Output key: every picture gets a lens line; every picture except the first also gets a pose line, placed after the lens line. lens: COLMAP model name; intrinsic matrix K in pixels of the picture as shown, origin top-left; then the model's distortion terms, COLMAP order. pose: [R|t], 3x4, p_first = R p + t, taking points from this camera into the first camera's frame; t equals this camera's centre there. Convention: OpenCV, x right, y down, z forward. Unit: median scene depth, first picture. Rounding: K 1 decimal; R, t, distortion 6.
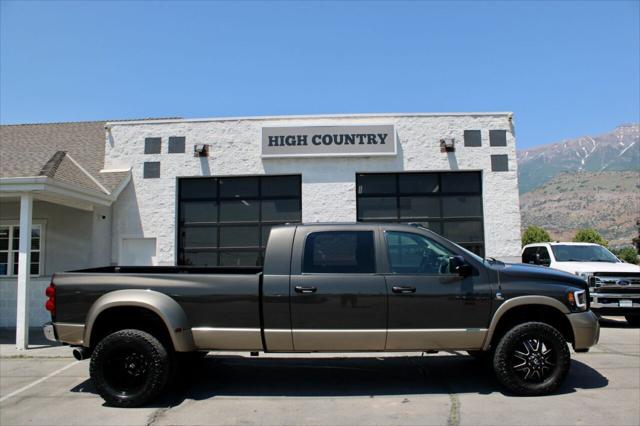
lens RADIAL K [[530.8, 0, 324.2], [0, 530.8, 214.3], [0, 0, 1]] dist [-0.159237, 0.148081]
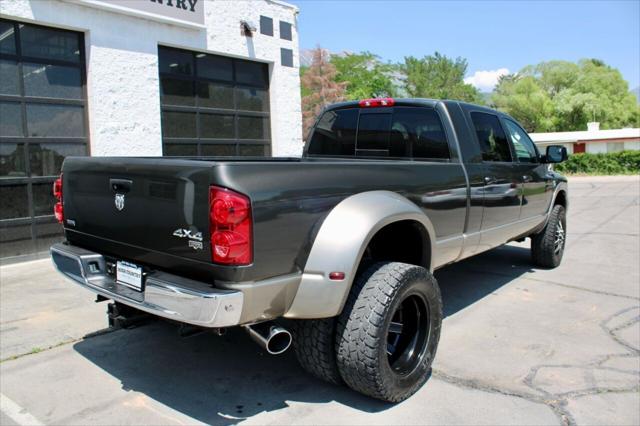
lens RADIAL K [[532.8, 0, 322.5], [0, 532.8, 211.8], [0, 0, 1]] dist [-0.154454, 0.139312]
pose [[0.588513, -0.074925, 0.805008, -0.417182], [-0.062526, 0.988497, 0.137713, 0.043472], [-0.806066, -0.131380, 0.577059, 0.351698]]
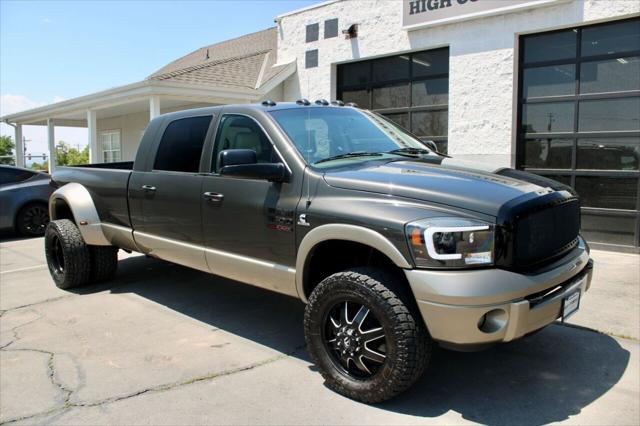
lens RADIAL K [[530.8, 0, 324.2], [0, 530.8, 214.3], [0, 0, 1]] dist [-0.159237, 0.148081]
pose [[0.744419, 0.083263, -0.662501, 0.353448], [0.053450, 0.981580, 0.183424, 0.020130], [0.665570, -0.171955, 0.726256, 0.273978]]
